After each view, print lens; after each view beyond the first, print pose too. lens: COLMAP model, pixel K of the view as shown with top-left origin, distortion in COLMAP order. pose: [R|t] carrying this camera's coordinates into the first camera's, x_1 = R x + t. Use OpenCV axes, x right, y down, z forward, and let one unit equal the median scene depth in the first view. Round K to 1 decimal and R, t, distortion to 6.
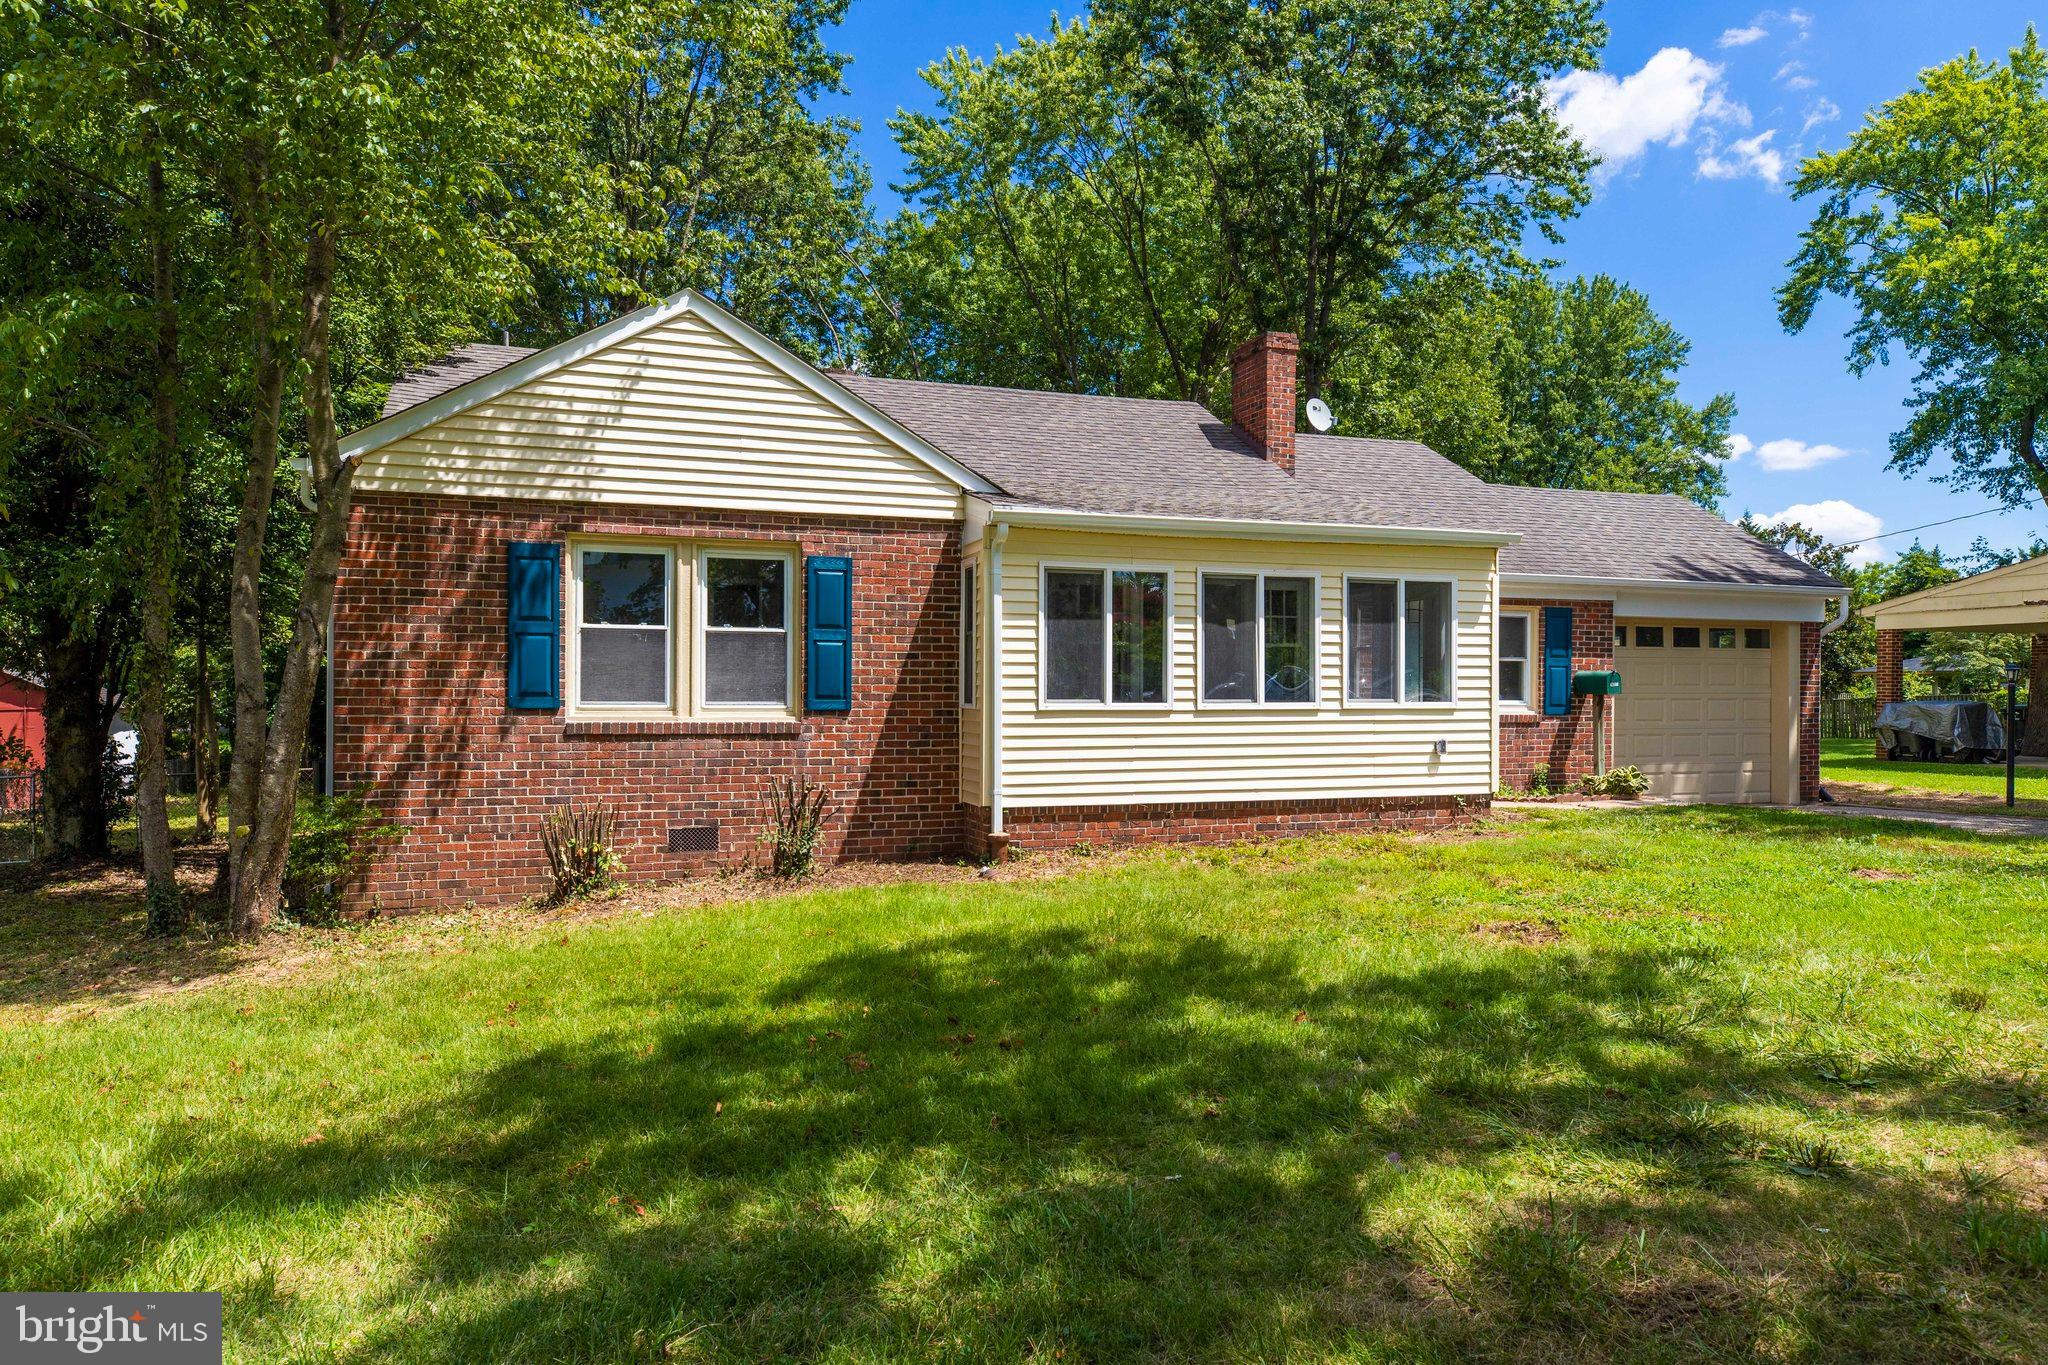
lens RADIAL K [[1325.9, 0, 1025.8], [0, 1325.9, 686.2], [0, 0, 1]] dist [-0.008797, -0.001710]
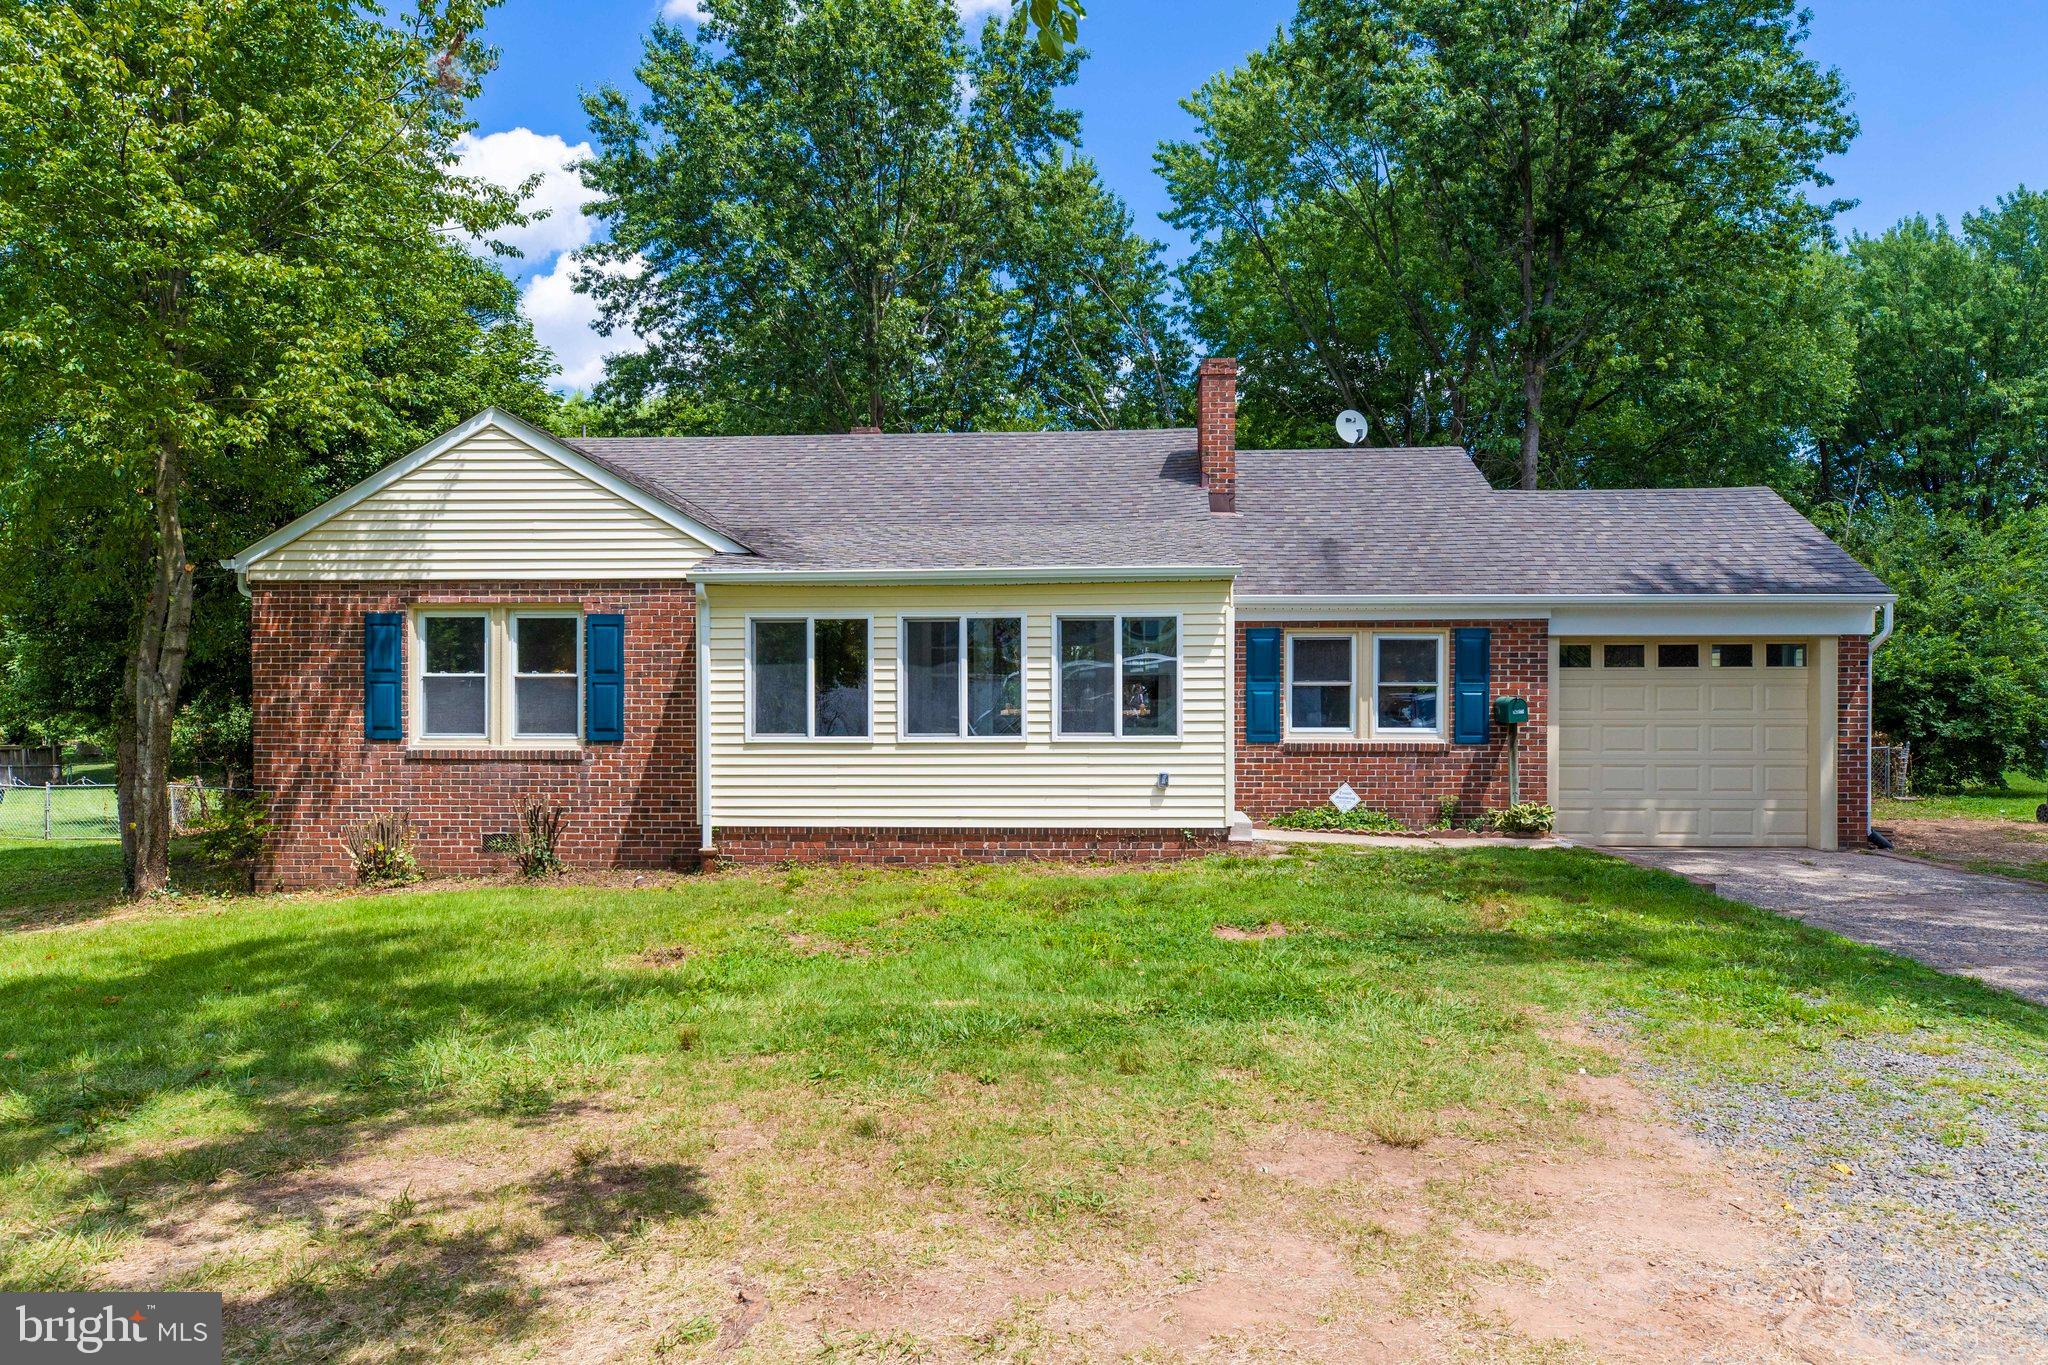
lens RADIAL K [[1311.3, 0, 1024.2], [0, 1311.3, 689.2], [0, 0, 1]] dist [-0.010679, -0.000297]
pose [[0.923868, -0.005154, -0.382675, 0.666309], [0.006023, 0.999981, 0.001074, -0.028035], [0.382663, -0.003297, 0.923882, 0.039732]]
